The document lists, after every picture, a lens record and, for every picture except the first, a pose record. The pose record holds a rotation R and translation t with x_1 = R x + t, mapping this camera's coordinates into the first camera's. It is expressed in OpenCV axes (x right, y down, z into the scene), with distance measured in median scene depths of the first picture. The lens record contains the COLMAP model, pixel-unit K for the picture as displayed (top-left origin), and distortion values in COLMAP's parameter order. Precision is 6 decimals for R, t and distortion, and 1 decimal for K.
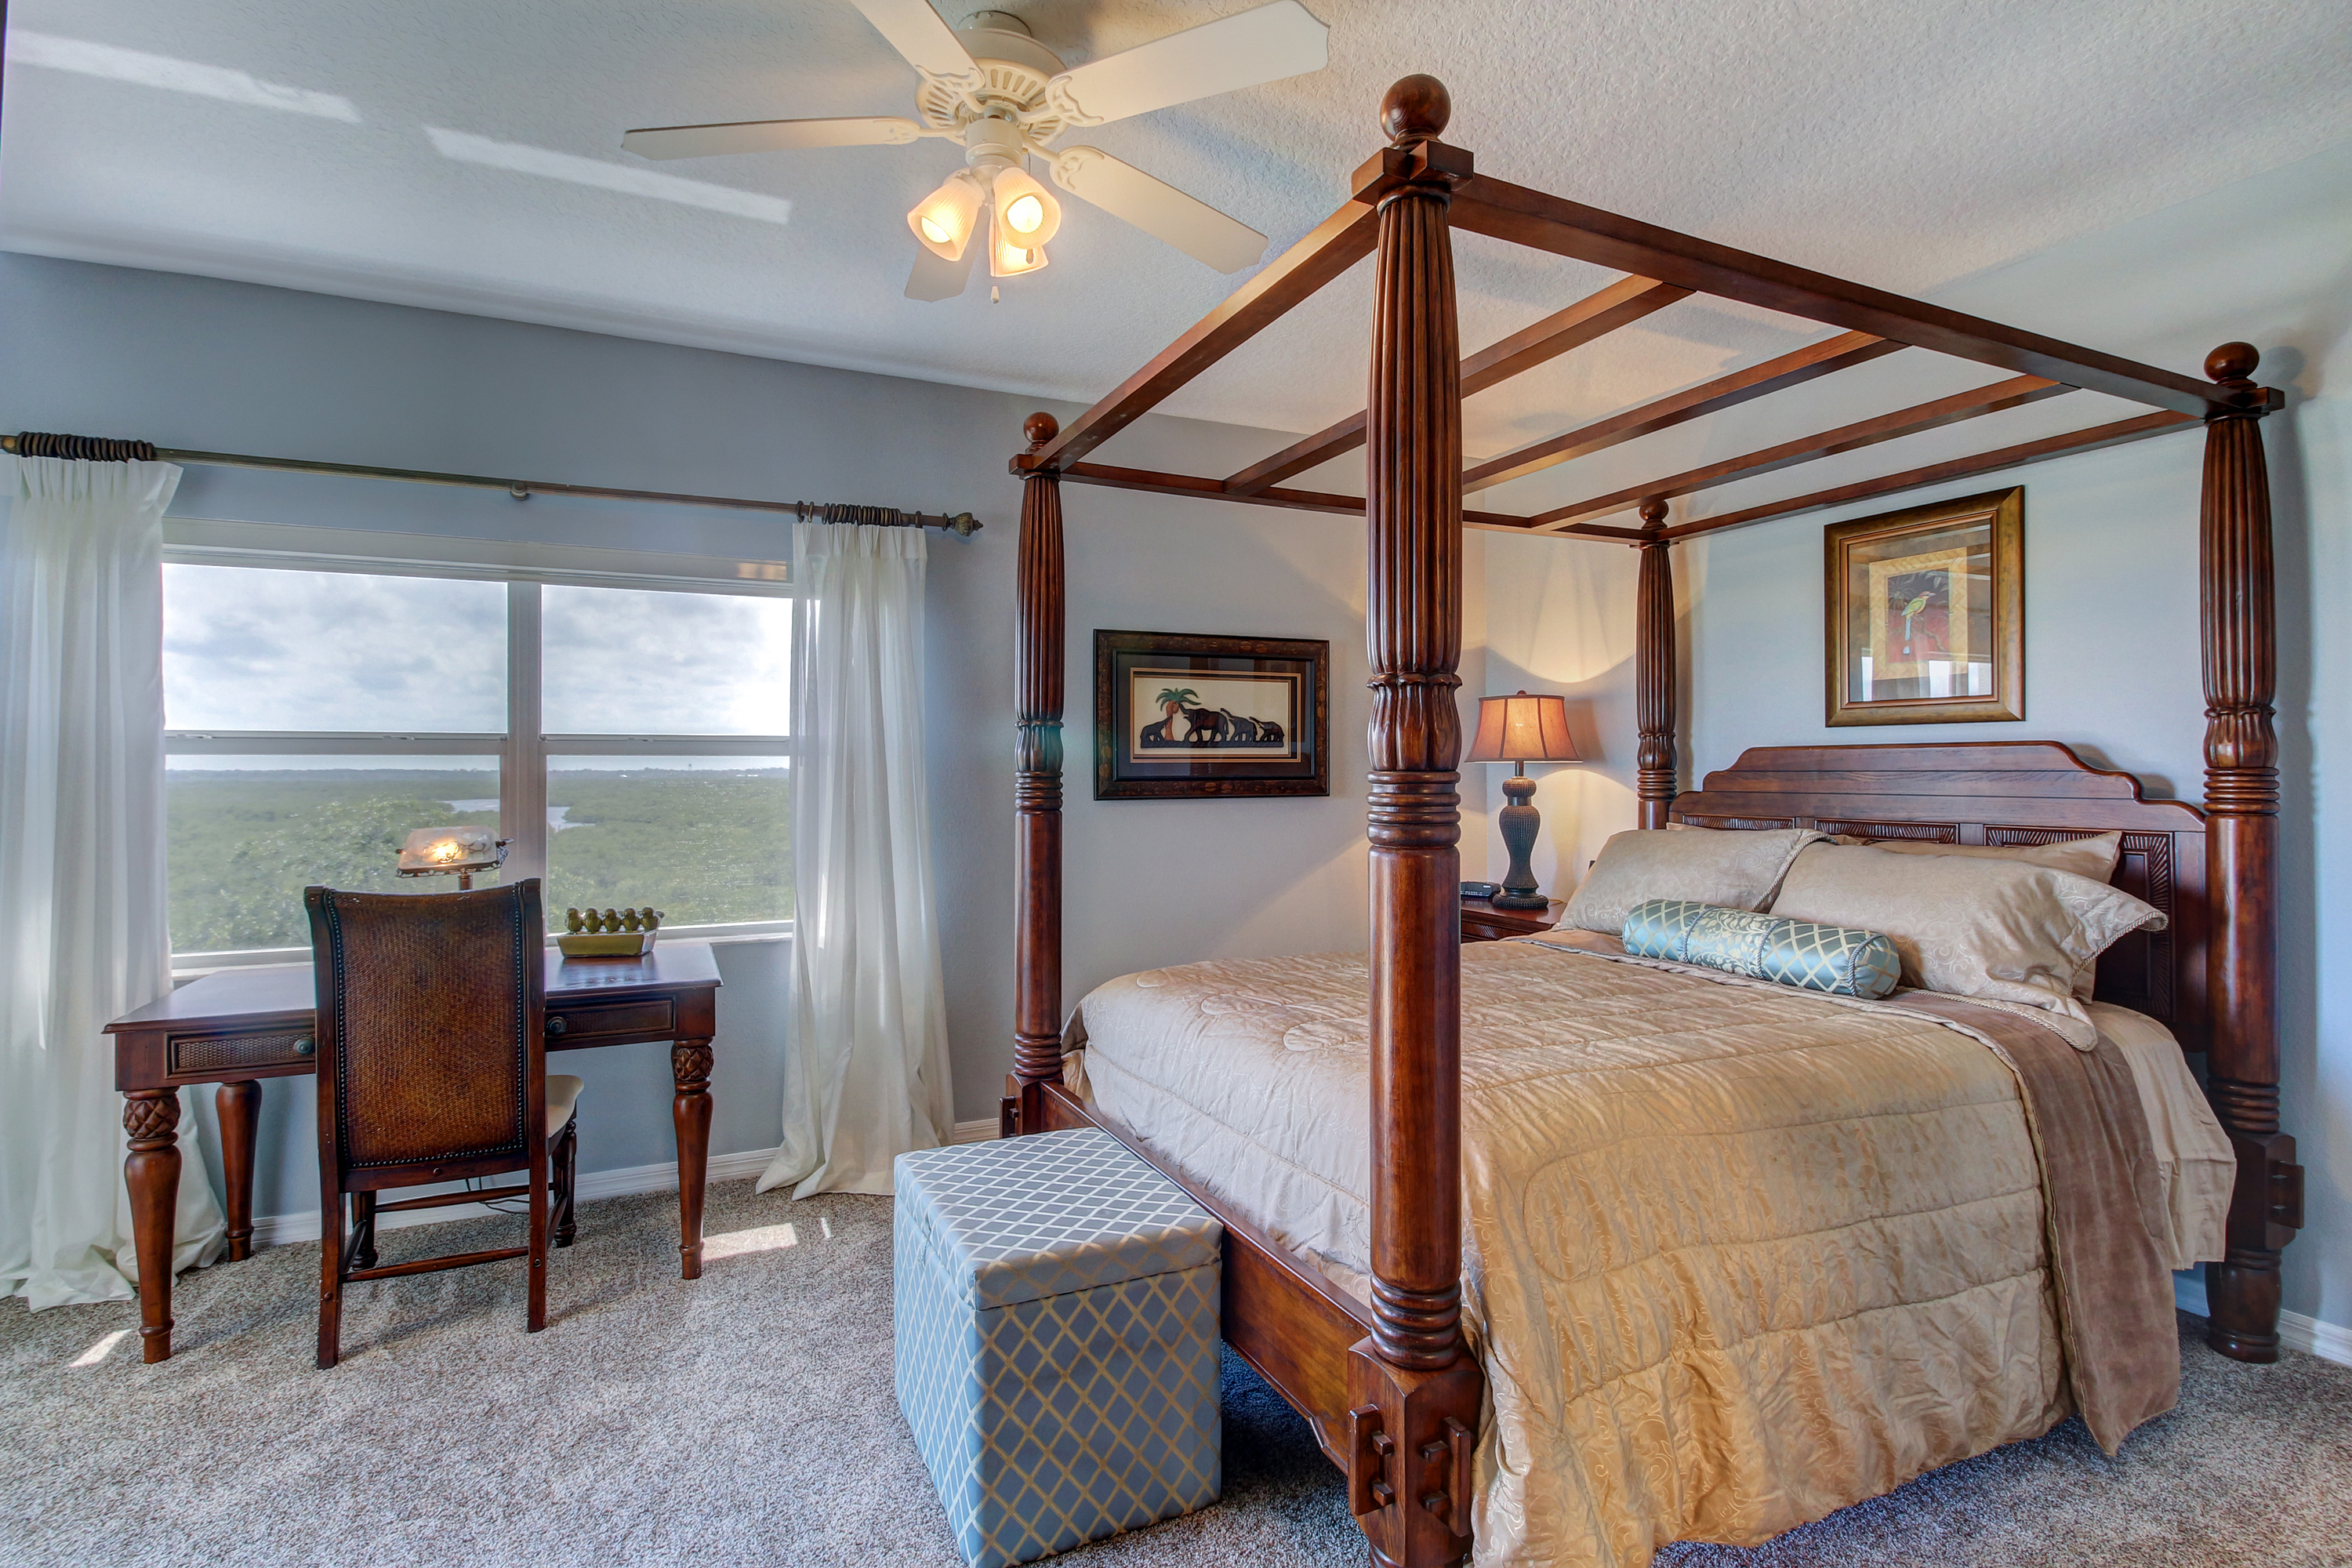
lens RADIAL K [[1136.7, 0, 1173.5], [0, 1136.7, 741.9], [0, 0, 1]] dist [-0.000376, -0.000175]
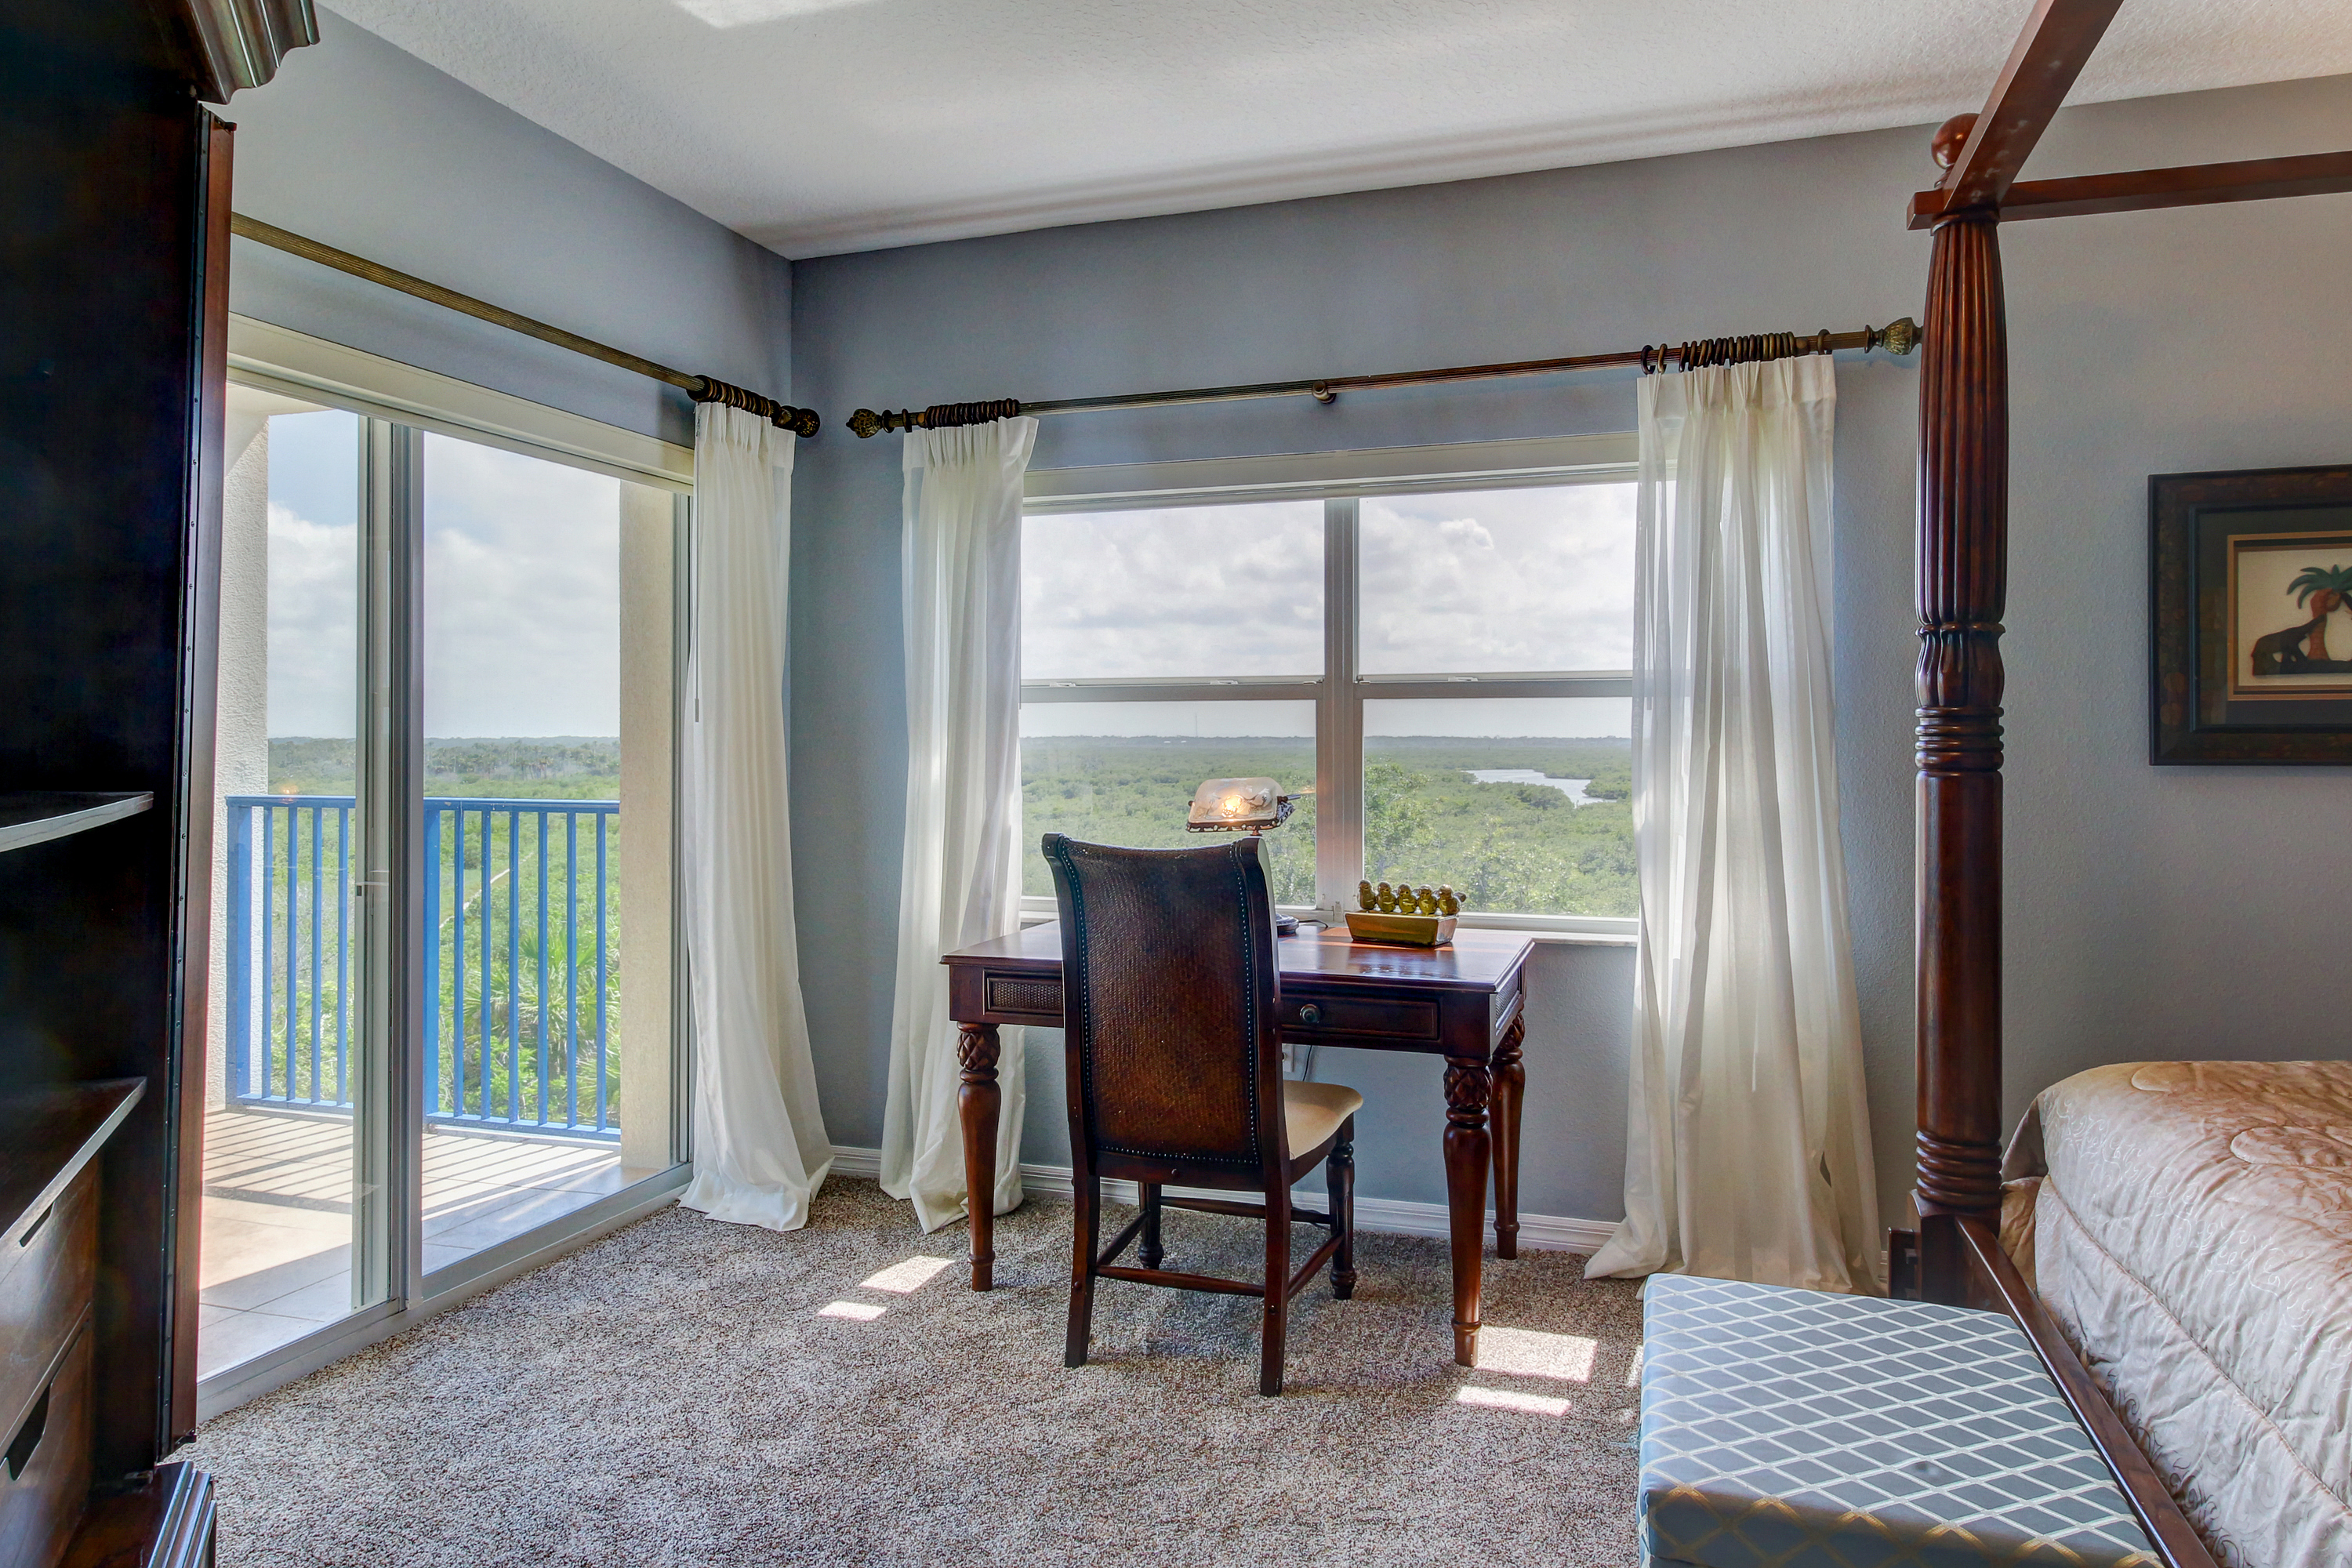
lens RADIAL K [[1435.7, 0, 1186.1], [0, 1435.7, 720.8], [0, 0, 1]] dist [-0.004452, -0.002073]
pose [[0.727496, -0.005680, -0.686088, 0.109111], [0.015348, 0.999850, 0.007997, 0.020940], [0.685940, -0.016348, 0.727475, 0.159925]]
